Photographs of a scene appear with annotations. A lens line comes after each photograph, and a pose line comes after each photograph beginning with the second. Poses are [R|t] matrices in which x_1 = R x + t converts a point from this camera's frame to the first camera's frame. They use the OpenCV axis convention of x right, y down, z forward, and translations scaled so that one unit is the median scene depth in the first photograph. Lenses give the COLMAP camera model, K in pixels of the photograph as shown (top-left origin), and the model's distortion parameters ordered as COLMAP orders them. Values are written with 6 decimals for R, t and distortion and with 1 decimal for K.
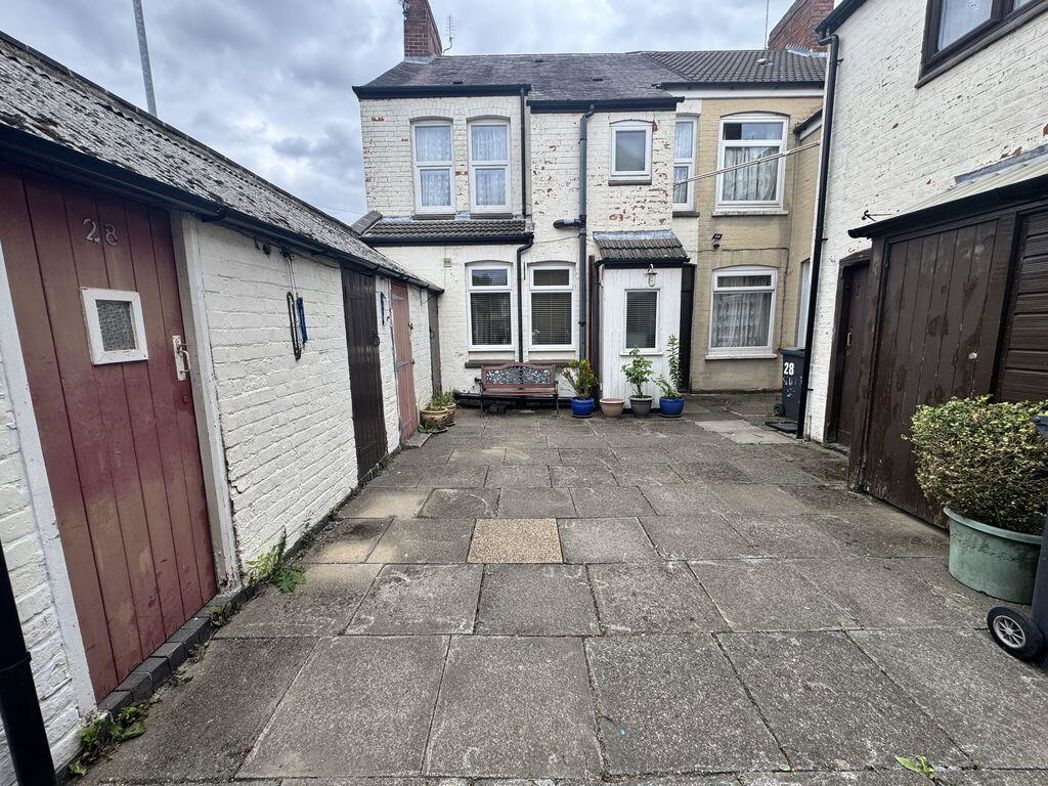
lens RADIAL K [[419.6, 0, 524.0], [0, 419.6, 393.0], [0, 0, 1]] dist [-0.002764, 0.000294]
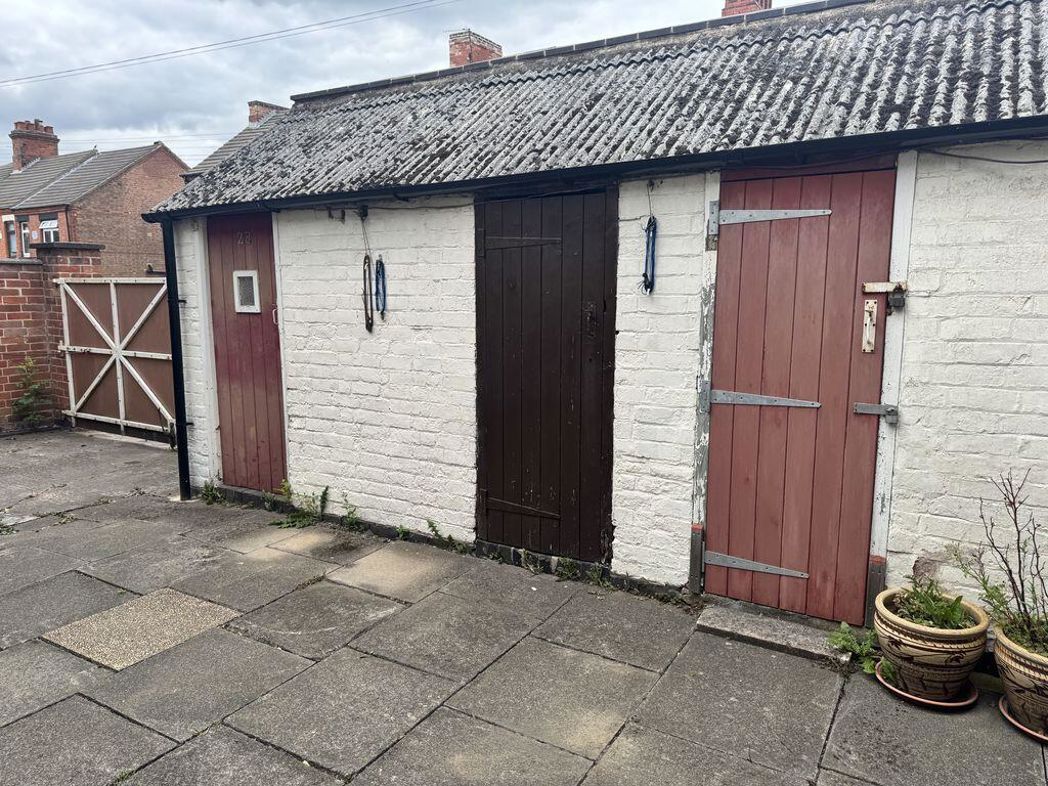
lens RADIAL K [[737.0, 0, 524.0], [0, 737.0, 393.0], [0, 0, 1]] dist [0.005870, -0.000850]
pose [[-0.505959, 0.147104, -0.849921, 0.708475], [-0.125802, 0.962229, 0.241433, -0.415031], [0.853334, 0.229077, -0.468342, 2.283369]]
